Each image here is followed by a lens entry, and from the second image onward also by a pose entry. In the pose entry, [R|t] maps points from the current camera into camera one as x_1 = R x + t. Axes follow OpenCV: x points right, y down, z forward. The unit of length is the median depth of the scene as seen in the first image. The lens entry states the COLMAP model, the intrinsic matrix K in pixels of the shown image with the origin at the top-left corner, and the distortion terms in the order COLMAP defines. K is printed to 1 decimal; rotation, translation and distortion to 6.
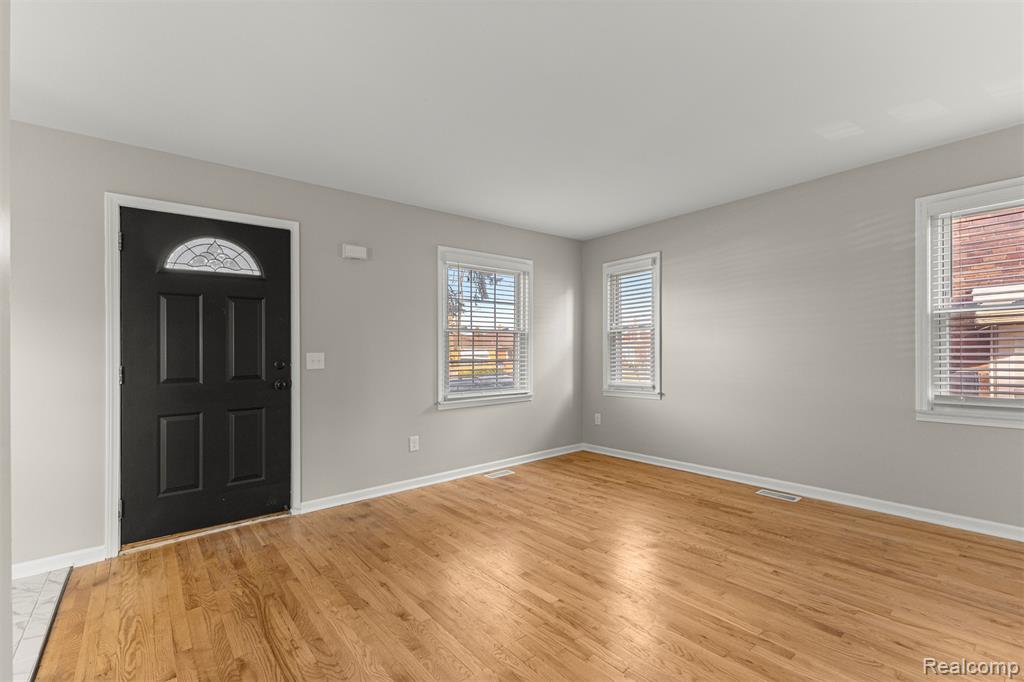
lens RADIAL K [[446.4, 0, 512.6], [0, 446.4, 348.8], [0, 0, 1]] dist [0.011918, -0.001979]
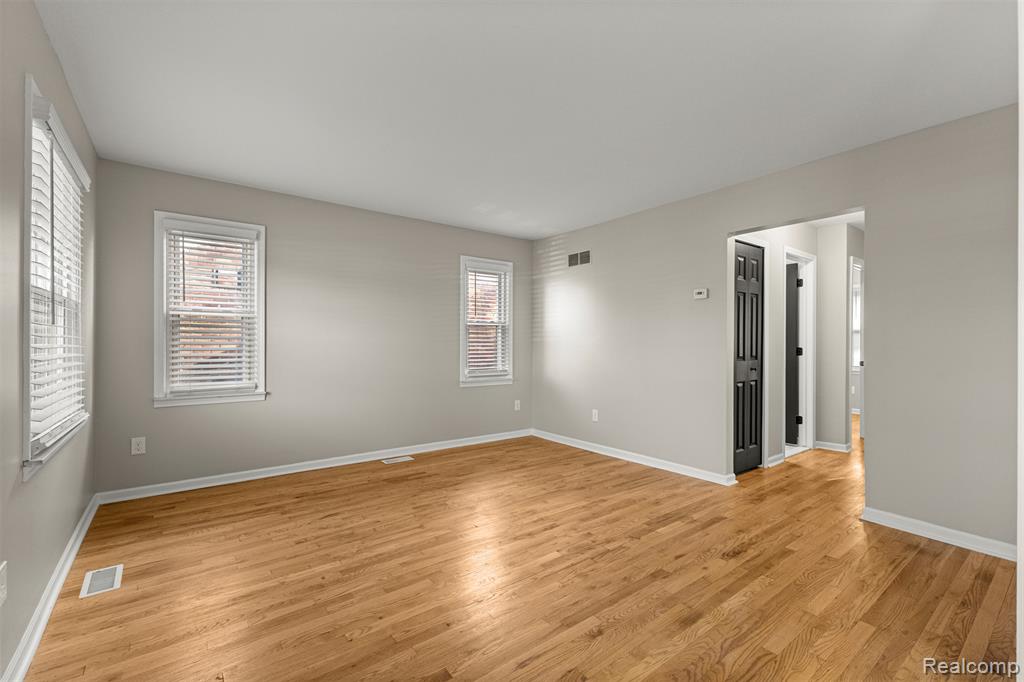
lens RADIAL K [[446.4, 0, 511.1], [0, 446.4, 346.1], [0, 0, 1]] dist [0.011918, -0.001979]
pose [[0.035873, 0.008386, 0.999321, -0.632278], [-0.016689, 0.999830, -0.007791, 0.011292], [-0.999217, -0.016399, 0.036006, 0.622470]]
